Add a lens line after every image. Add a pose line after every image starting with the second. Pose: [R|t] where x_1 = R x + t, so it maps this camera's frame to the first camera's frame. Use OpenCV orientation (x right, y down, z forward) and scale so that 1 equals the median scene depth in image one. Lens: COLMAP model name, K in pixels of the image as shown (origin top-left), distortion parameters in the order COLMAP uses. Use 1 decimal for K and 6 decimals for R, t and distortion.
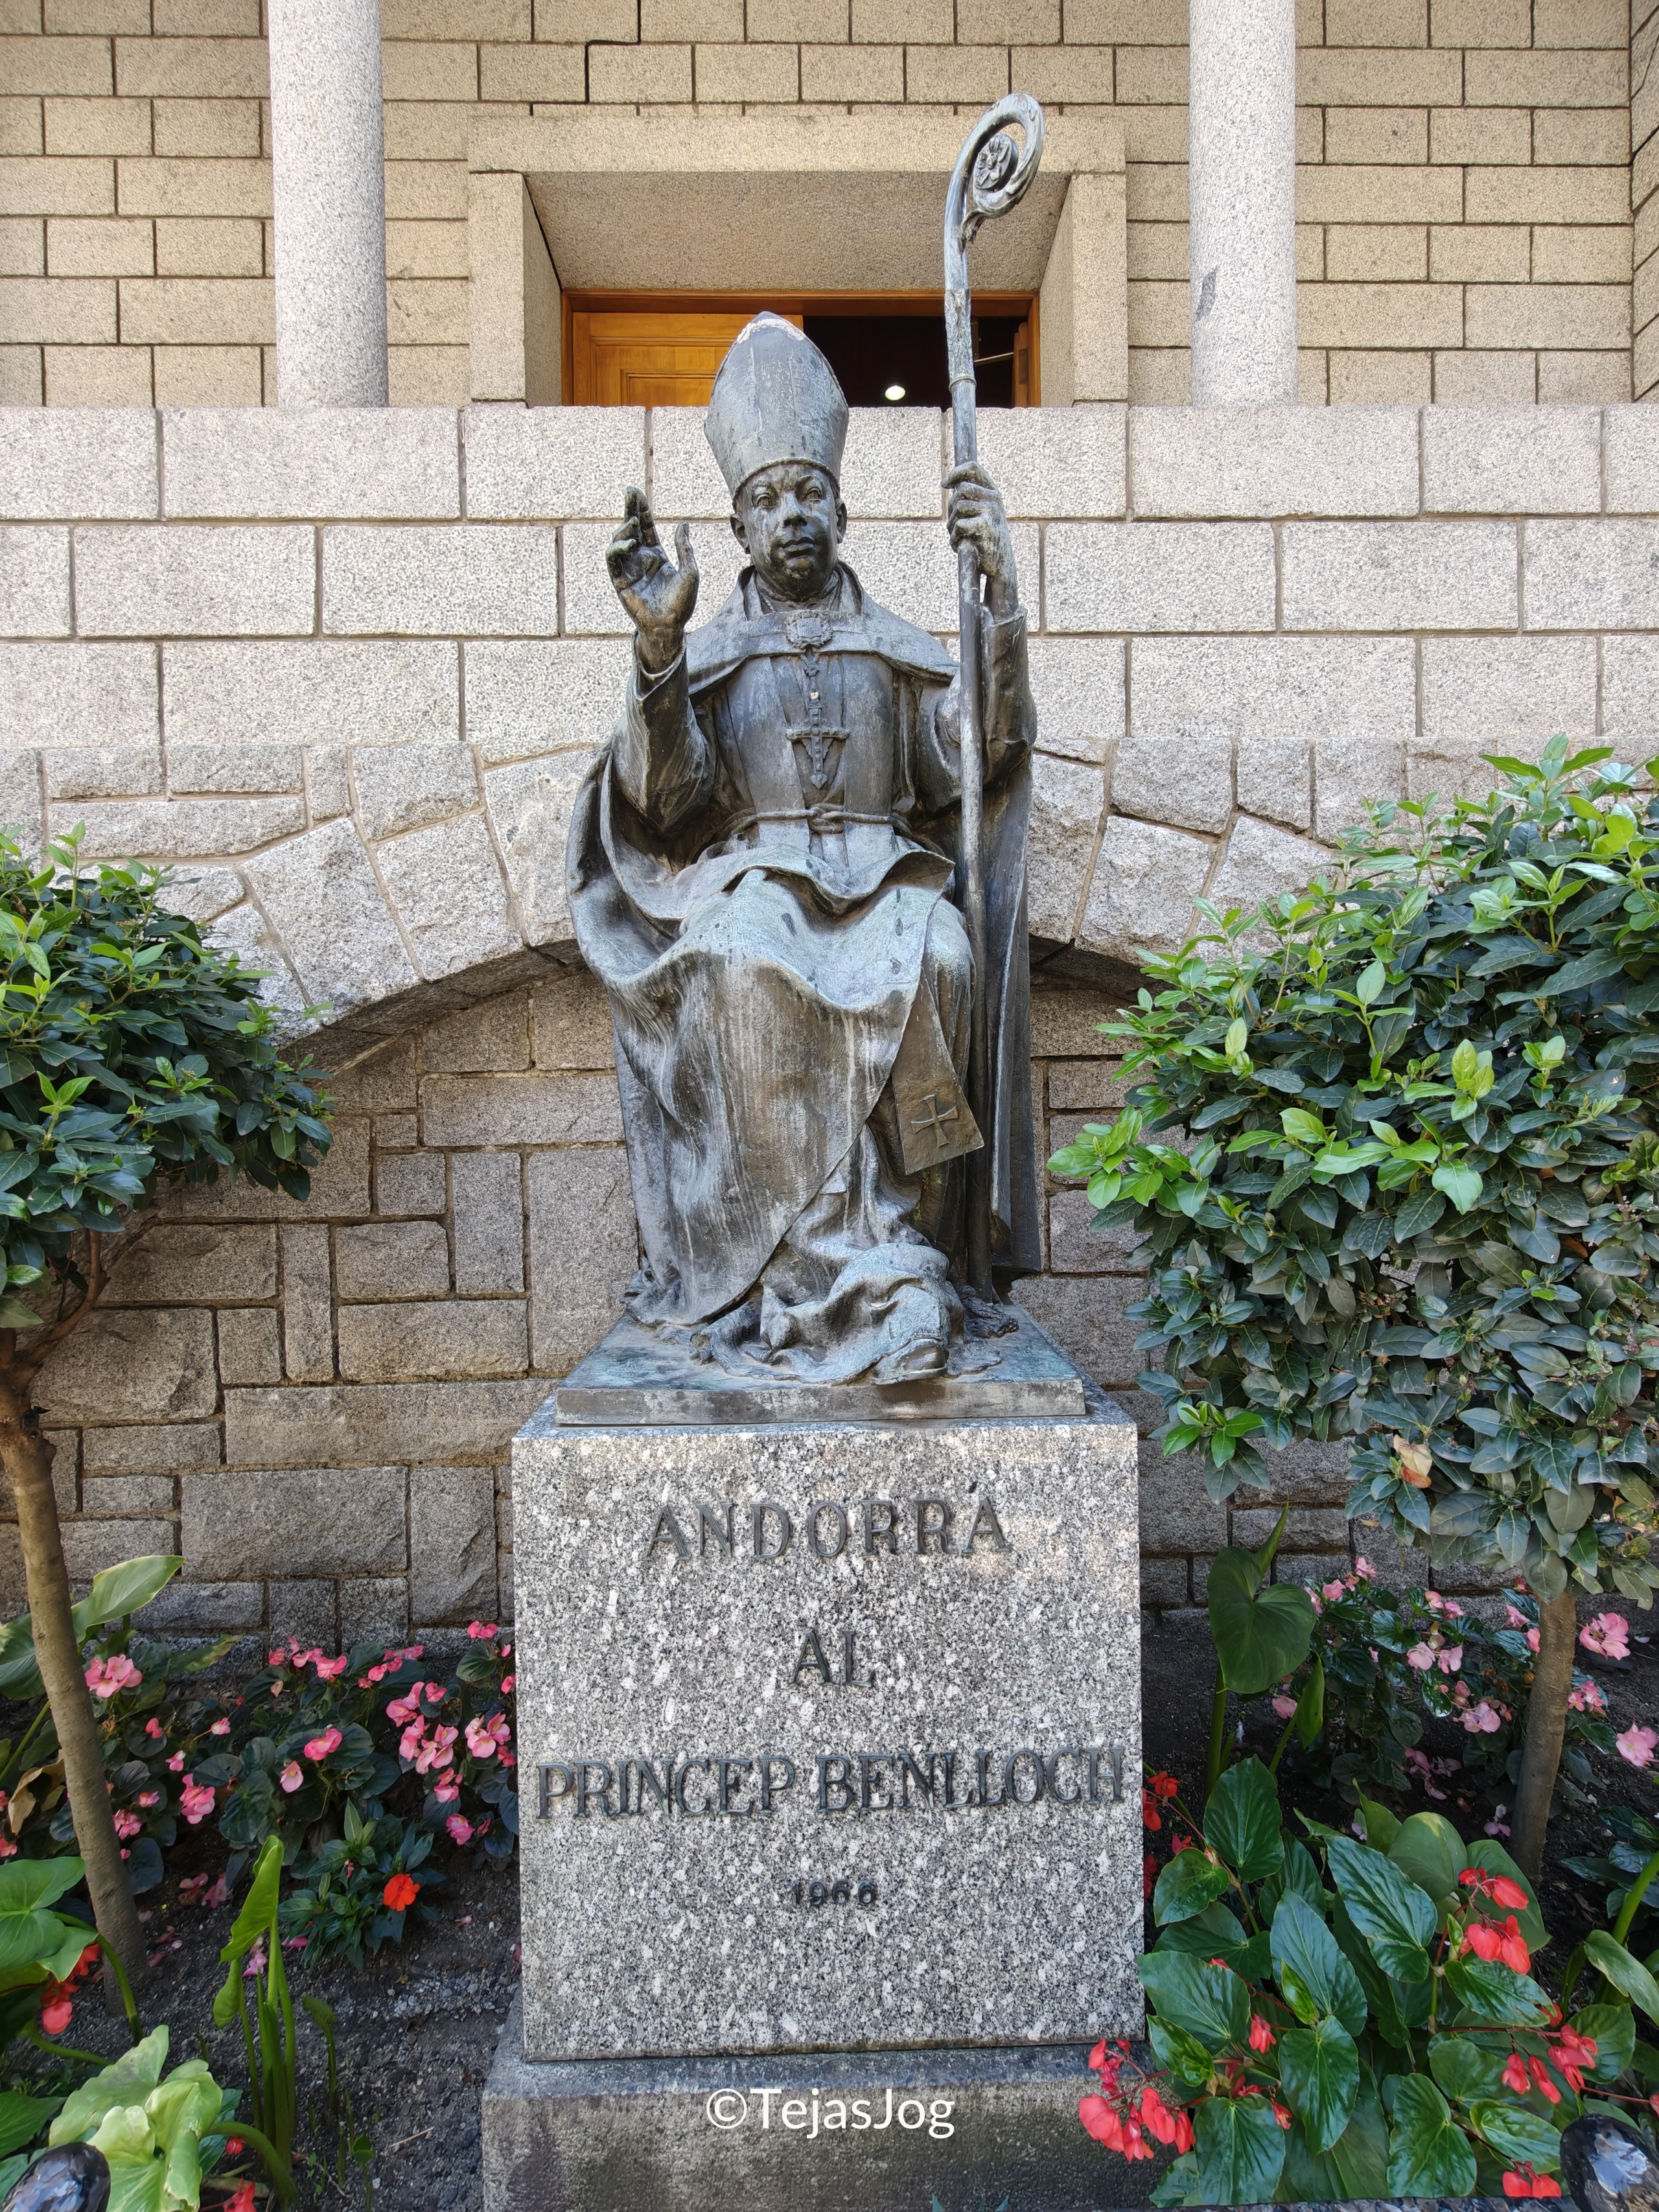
lens RADIAL K [[1518.7, 0, 832.5], [0, 1518.7, 1108.0], [0, 0, 1]] dist [0.017285, -0.004039]
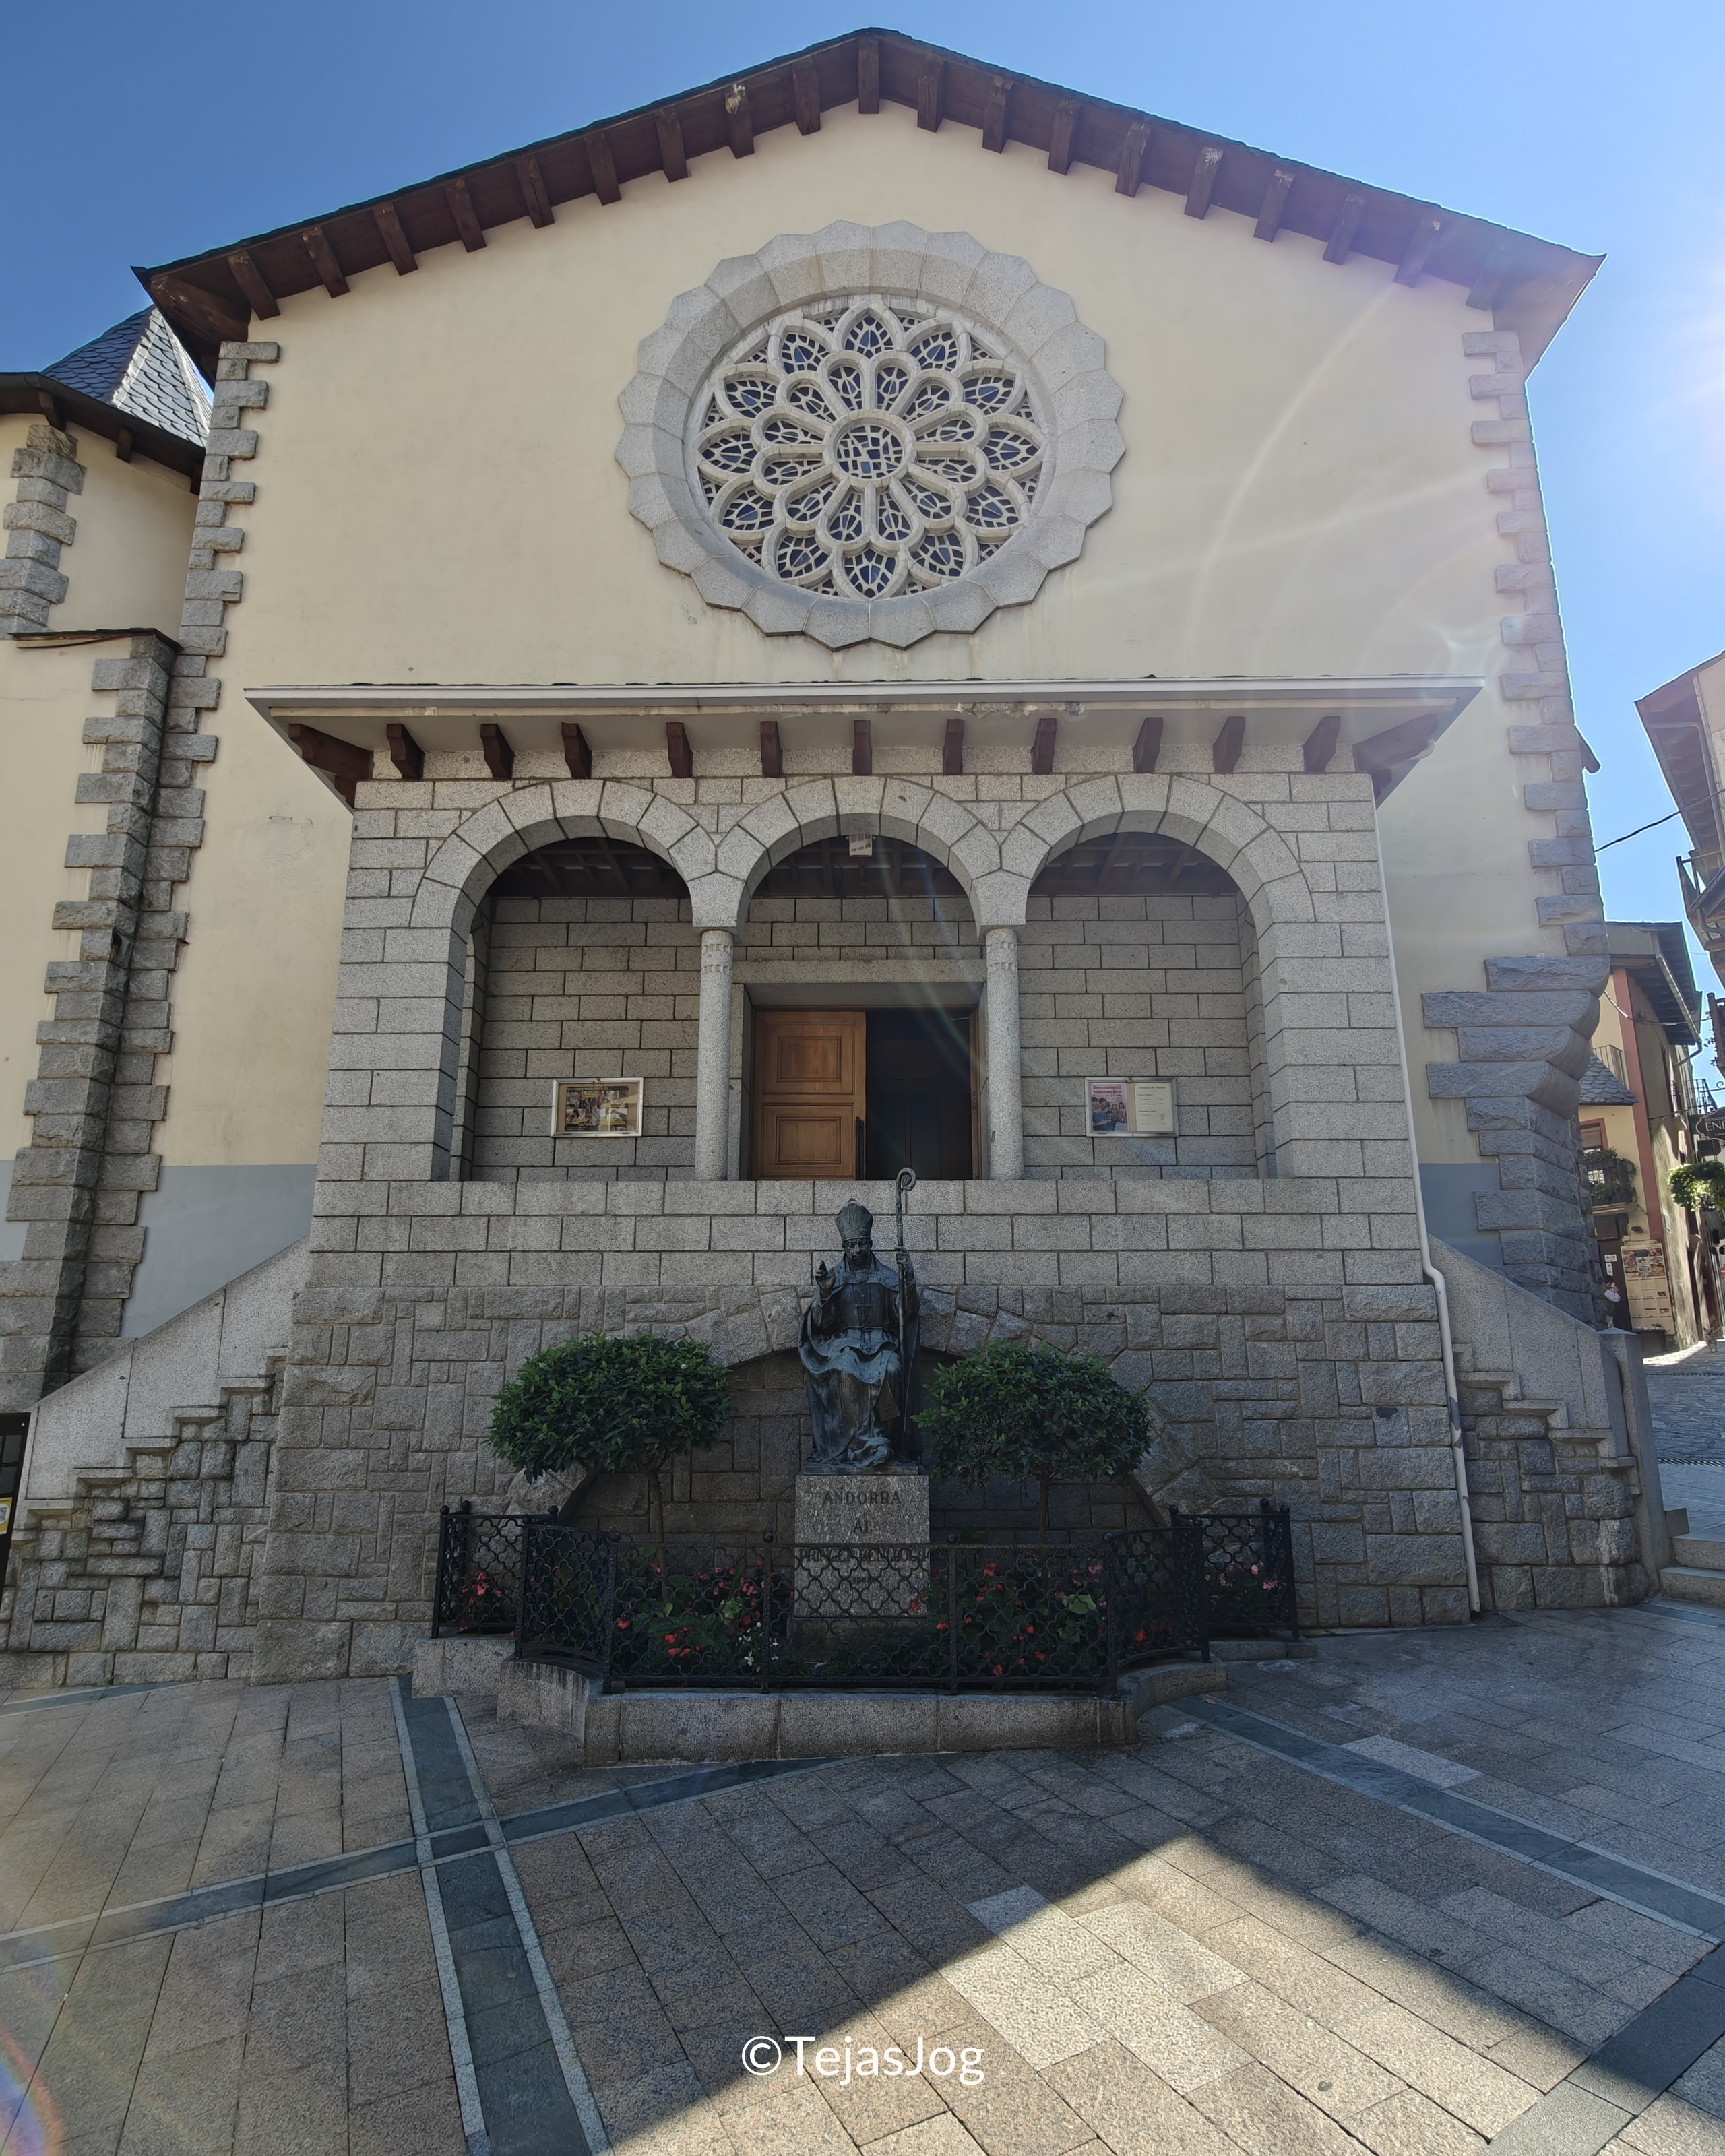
lens RADIAL K [[1483.7, 0, 856.1], [0, 1483.7, 1077.7], [0, 0, 1]] dist [0.004181, 0.000239]
pose [[0.999575, 0.007932, -0.028061, 0.071053], [-0.013580, 0.978200, -0.207222, -0.030969], [0.025806, 0.207515, 0.977891, -2.752853]]
